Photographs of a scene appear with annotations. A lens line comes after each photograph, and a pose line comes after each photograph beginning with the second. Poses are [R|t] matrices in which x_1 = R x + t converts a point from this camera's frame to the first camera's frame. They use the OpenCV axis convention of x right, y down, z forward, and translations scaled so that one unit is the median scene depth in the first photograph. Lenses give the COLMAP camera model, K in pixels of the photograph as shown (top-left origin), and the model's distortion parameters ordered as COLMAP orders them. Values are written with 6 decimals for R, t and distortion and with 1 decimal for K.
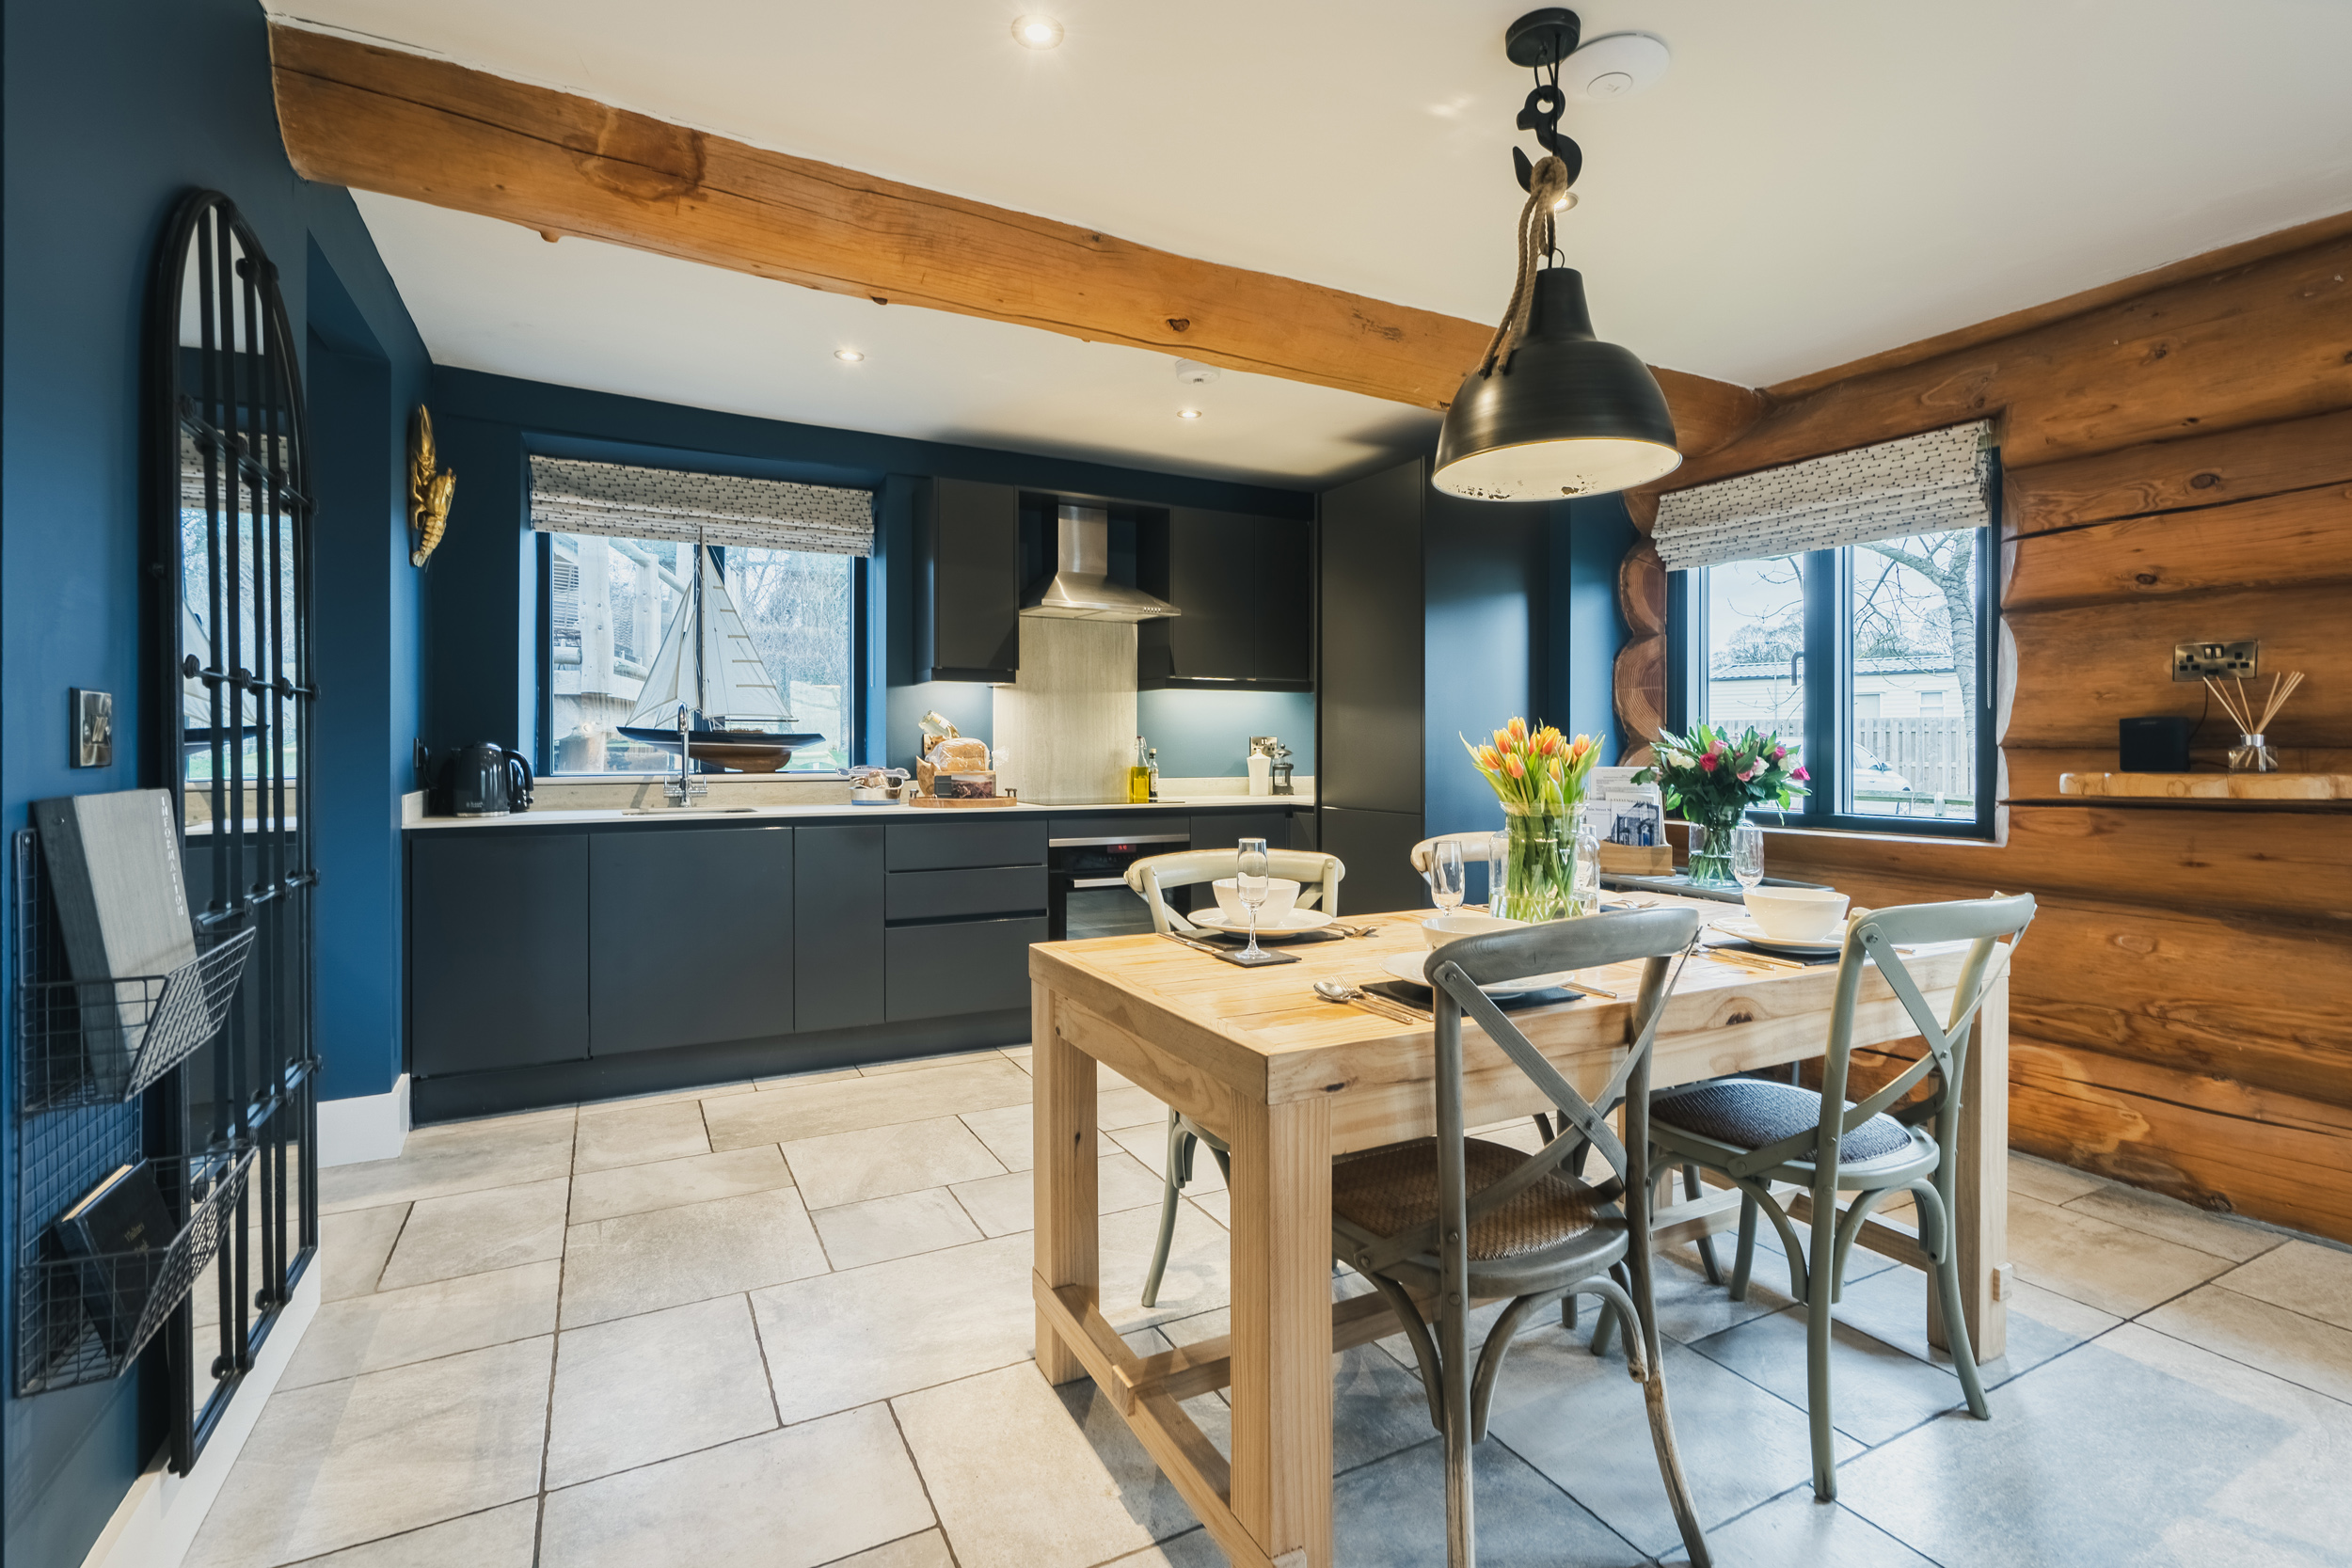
lens RADIAL K [[1084.7, 0, 1171.6], [0, 1084.7, 749.3], [0, 0, 1]] dist [-0.002320, 0.003058]
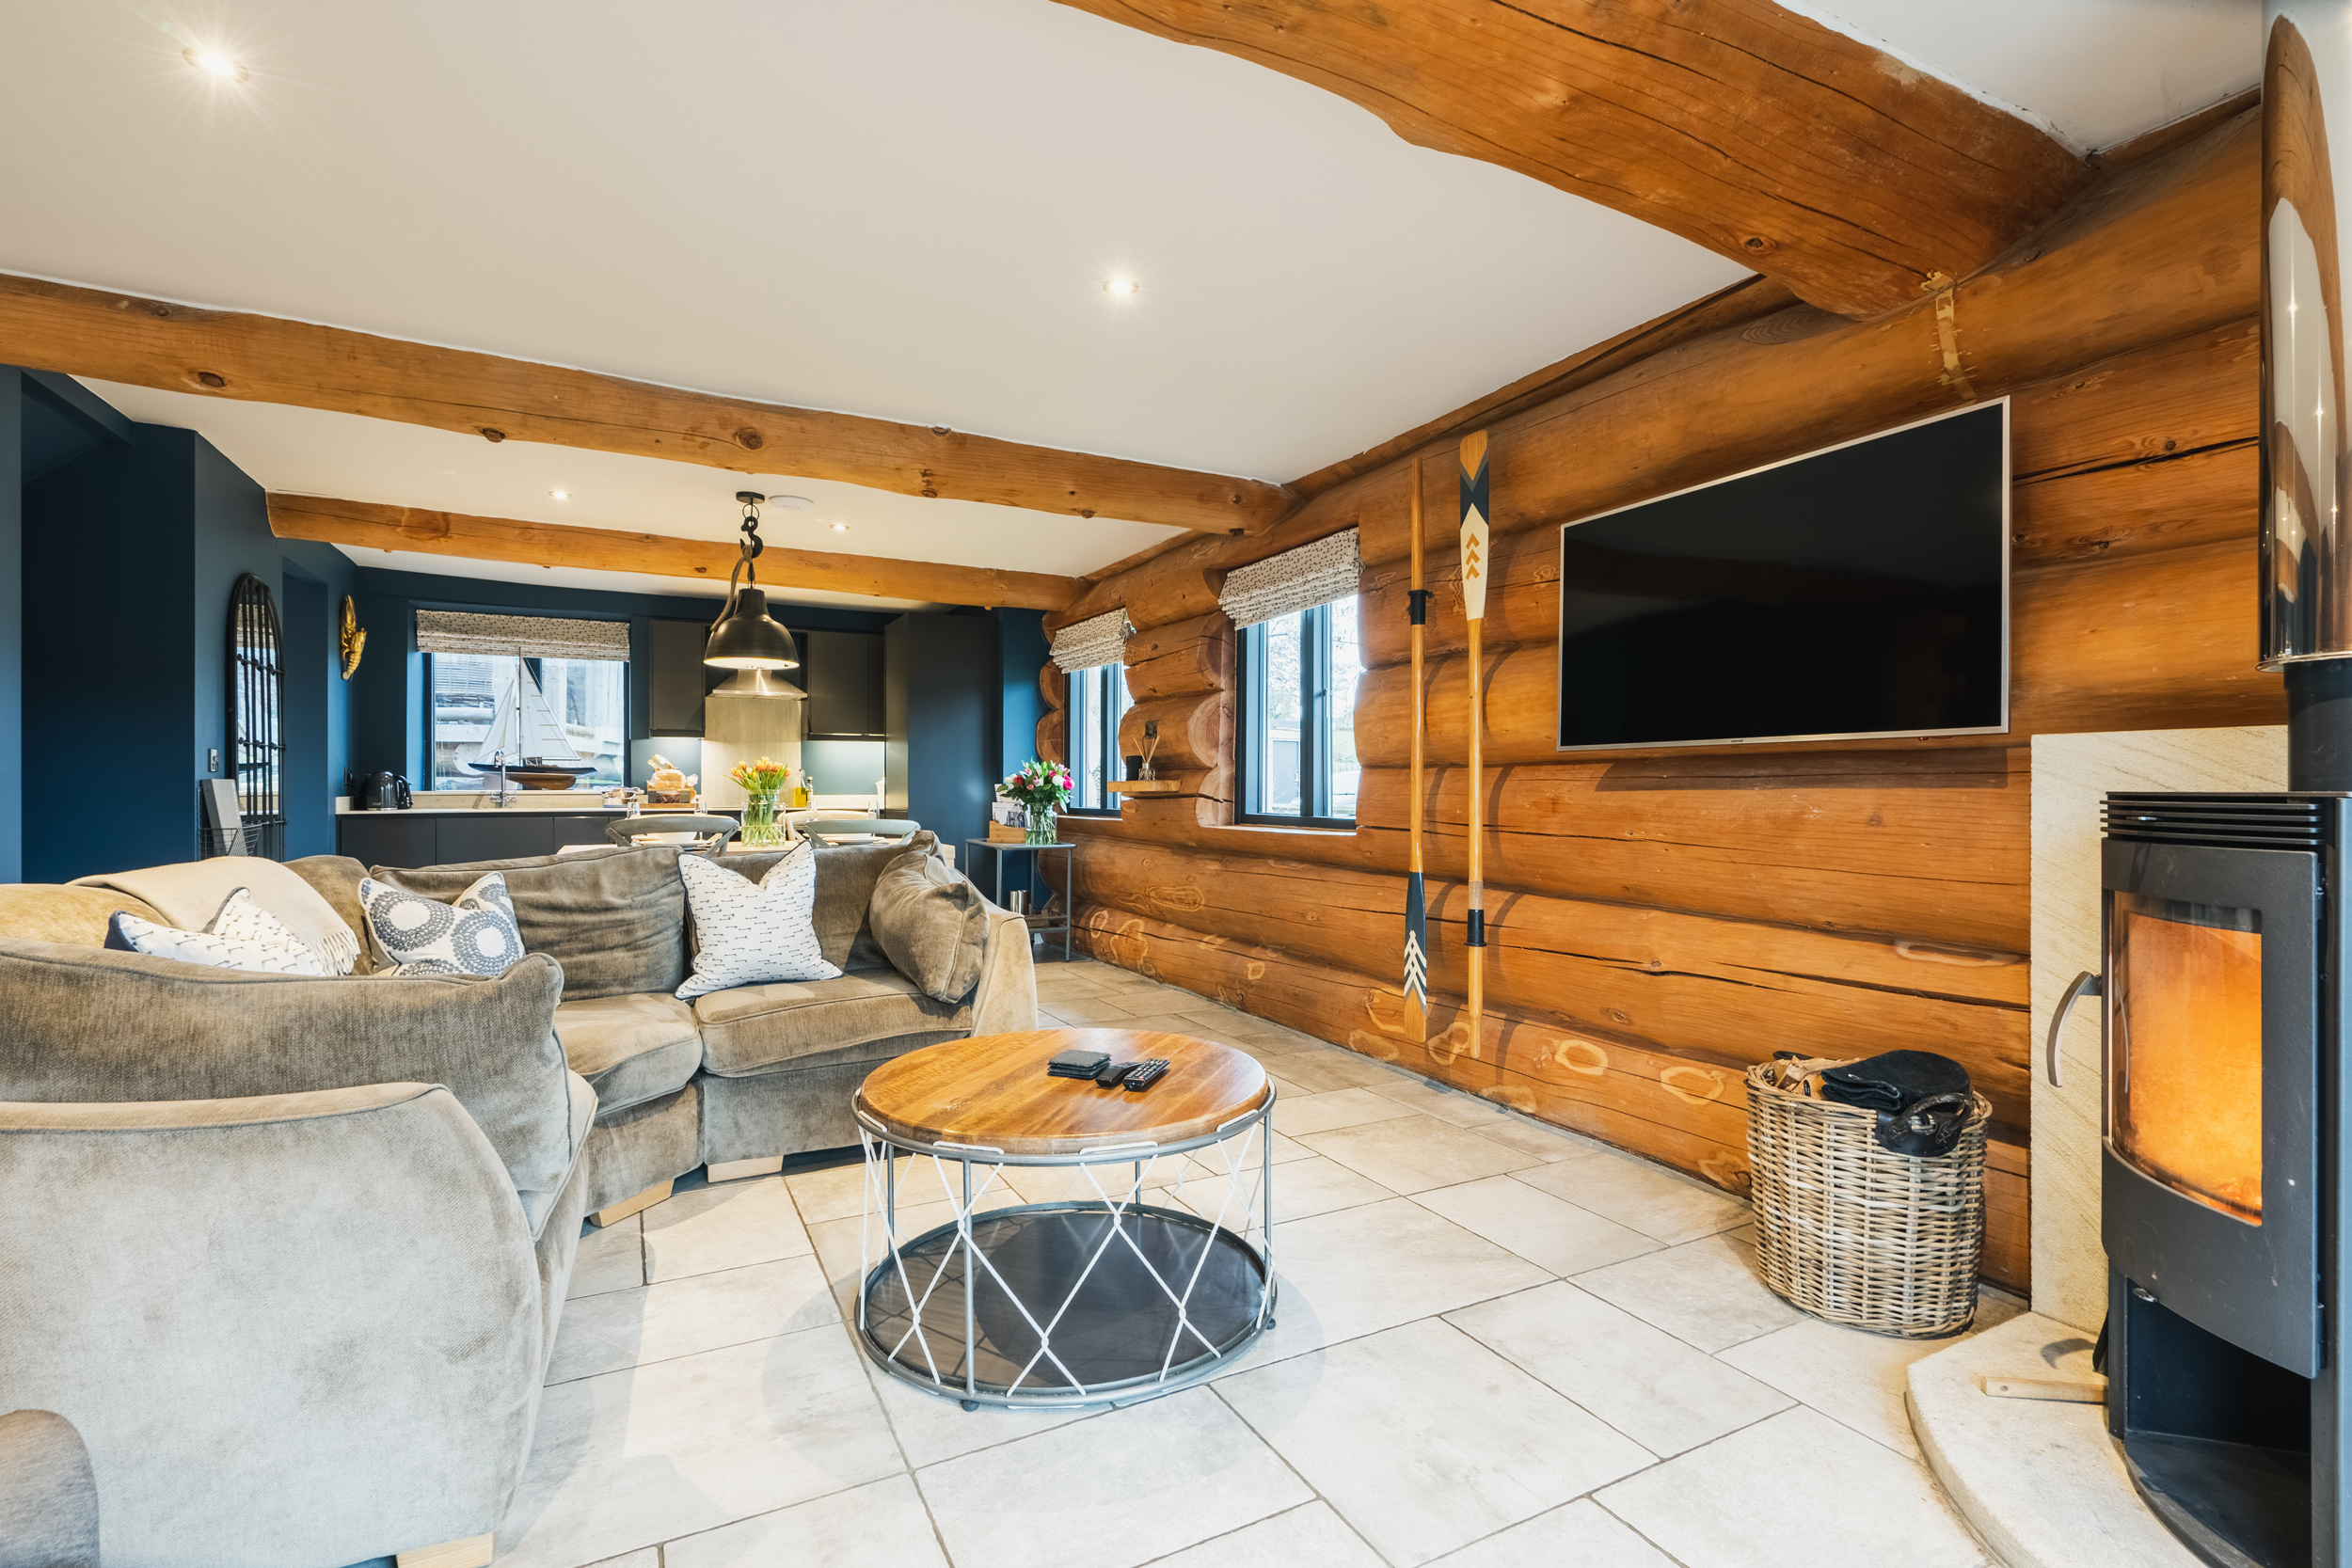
lens RADIAL K [[1084.7, 0, 1174.5], [0, 1084.7, 793.8], [0, 0, 1]] dist [-0.002320, 0.003058]
pose [[0.999990, -0.001374, -0.004256, 0.807094], [0.001392, 0.999990, 0.004143, 0.029553], [0.004250, -0.004149, 0.999982, -0.948644]]
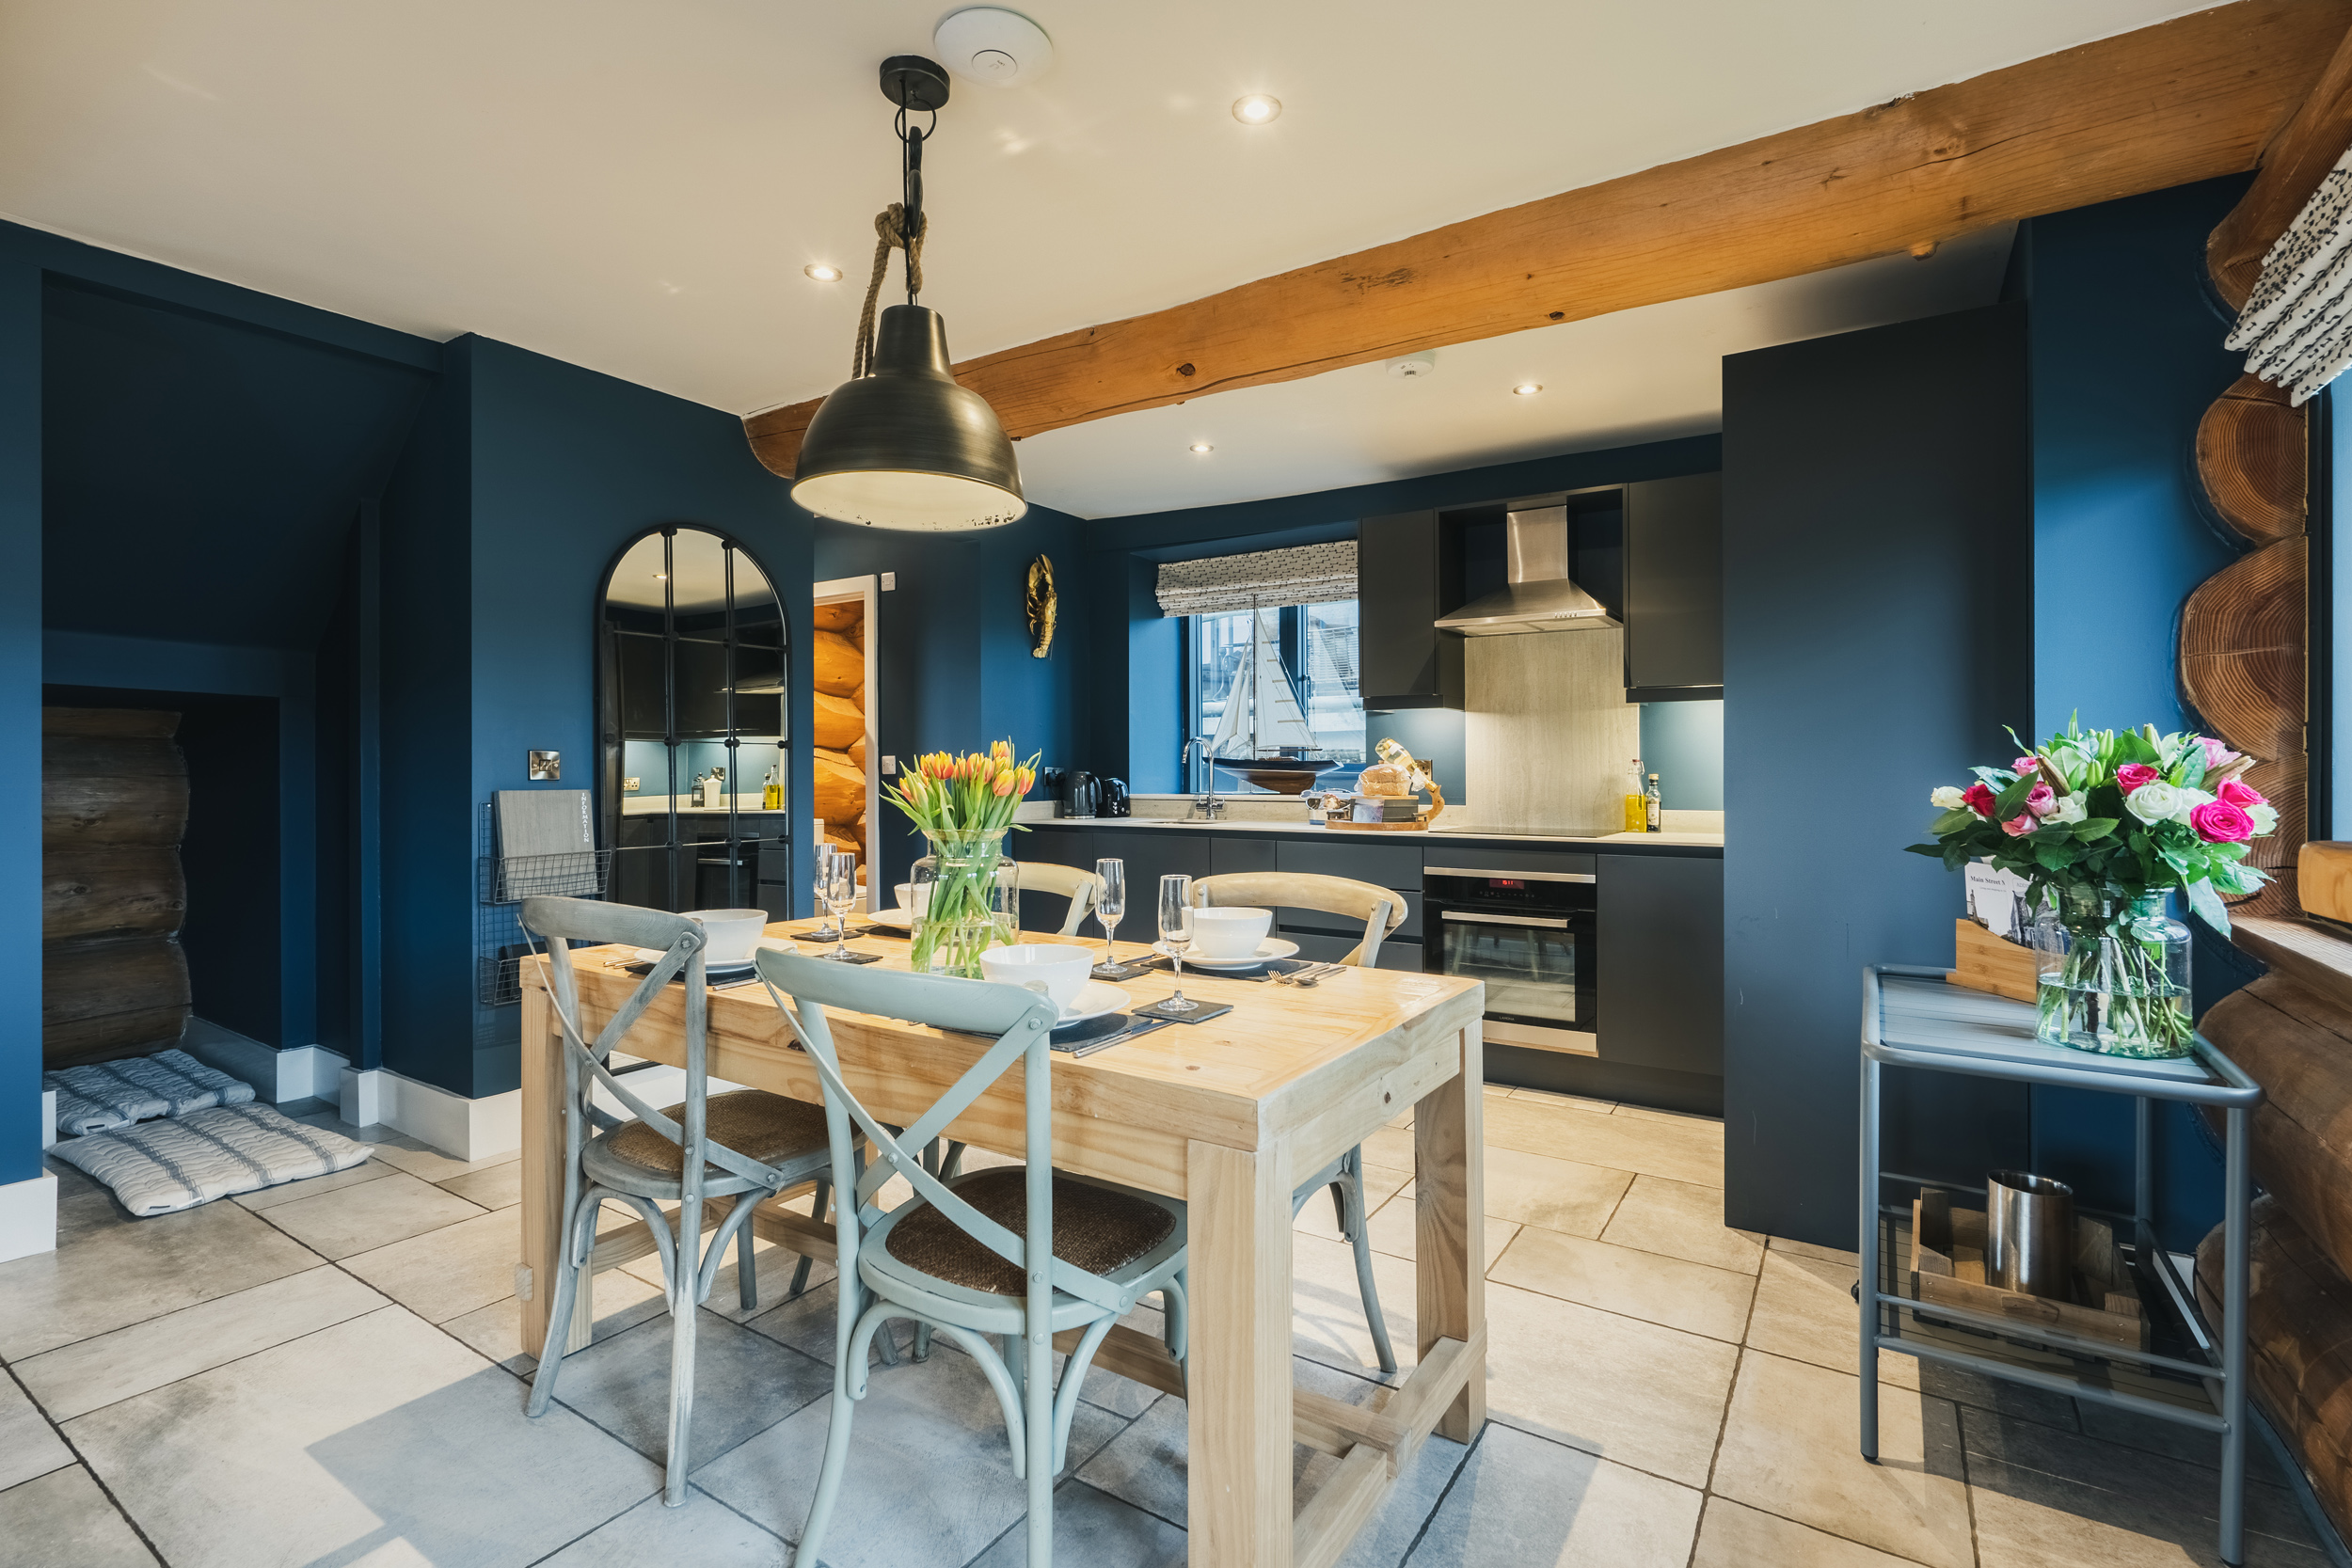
lens RADIAL K [[1084.7, 0, 1184.4], [0, 1084.7, 773.7], [0, 0, 1]] dist [-0.002320, 0.003058]
pose [[0.493361, -0.000705, -0.869824, 0.791070], [-0.000070, 1.000000, -0.000850, 0.000086], [0.869825, 0.000480, 0.493361, 0.414251]]
